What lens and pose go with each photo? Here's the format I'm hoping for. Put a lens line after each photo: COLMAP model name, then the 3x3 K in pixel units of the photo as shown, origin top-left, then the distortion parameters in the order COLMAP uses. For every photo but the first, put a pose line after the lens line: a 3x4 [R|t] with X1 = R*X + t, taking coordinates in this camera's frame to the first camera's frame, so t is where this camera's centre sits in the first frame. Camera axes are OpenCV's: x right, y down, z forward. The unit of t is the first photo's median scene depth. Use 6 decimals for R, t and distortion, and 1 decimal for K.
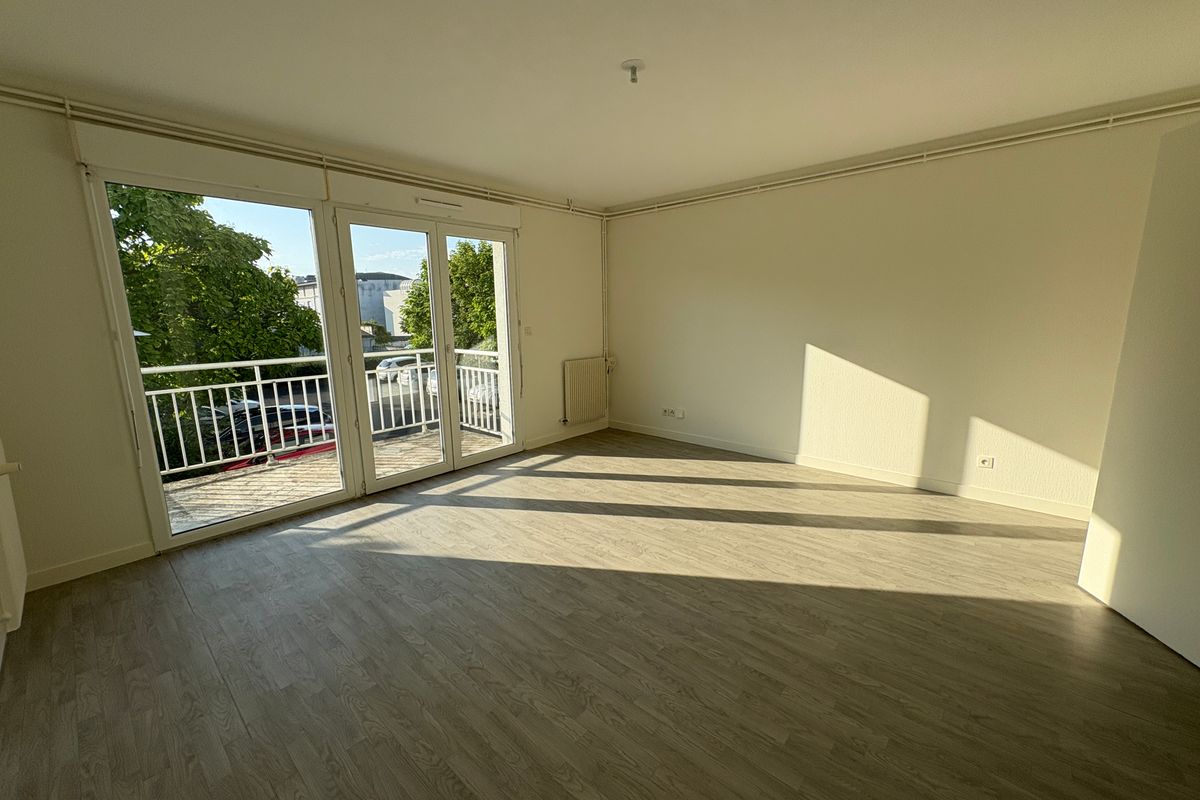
lens RADIAL K [[479.4, 0, 600.0], [0, 479.4, 400.0], [0, 0, 1]] dist [-0.000166, -0.000138]
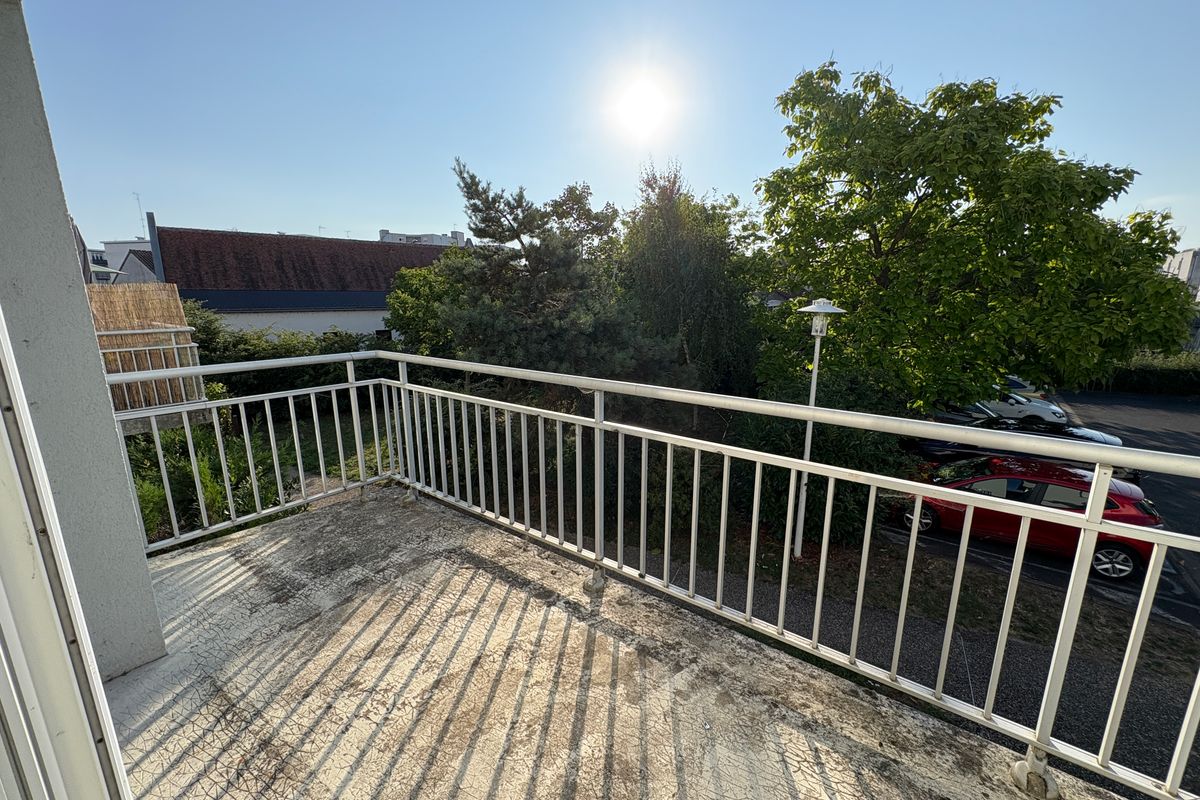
lens RADIAL K [[479.4, 0, 600.0], [0, 479.4, 400.0], [0, 0, 1]] dist [-0.000166, -0.000138]
pose [[0.085135, 0.225916, -0.970420, -0.084865], [-0.177252, 0.961854, 0.208371, -0.055307], [0.980476, 0.154269, 0.121932, 0.322679]]
